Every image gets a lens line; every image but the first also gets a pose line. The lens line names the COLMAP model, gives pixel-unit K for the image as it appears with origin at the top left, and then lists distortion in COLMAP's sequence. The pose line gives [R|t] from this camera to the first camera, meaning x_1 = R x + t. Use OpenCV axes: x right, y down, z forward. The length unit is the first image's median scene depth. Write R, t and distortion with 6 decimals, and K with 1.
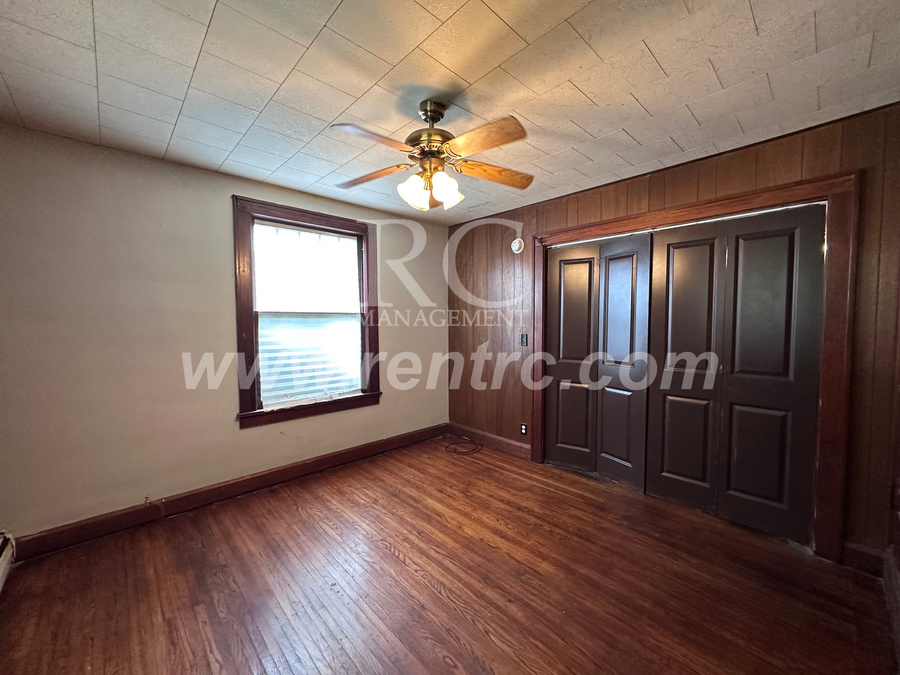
lens RADIAL K [[357.9, 0, 452.3], [0, 357.9, 339.3], [0, 0, 1]] dist [0.000831, 0.000135]
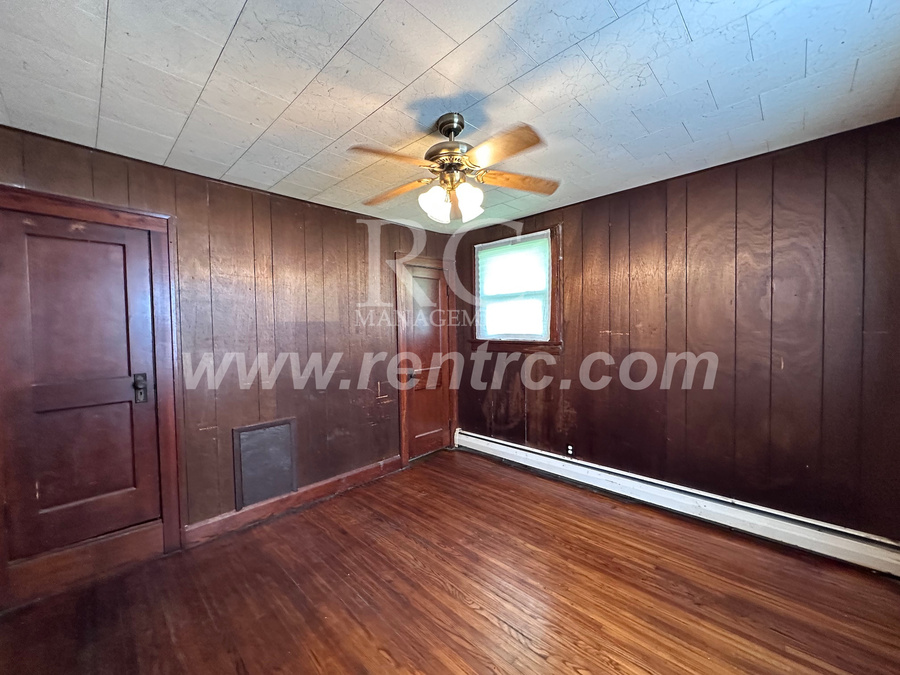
lens RADIAL K [[357.9, 0, 449.1], [0, 357.9, 337.4], [0, 0, 1]] dist [0.000831, 0.000135]
pose [[-0.998930, 0.024683, -0.039103, -0.001450], [0.021333, 0.996247, 0.083889, -0.126079], [0.041026, 0.082965, -0.995708, 1.986255]]
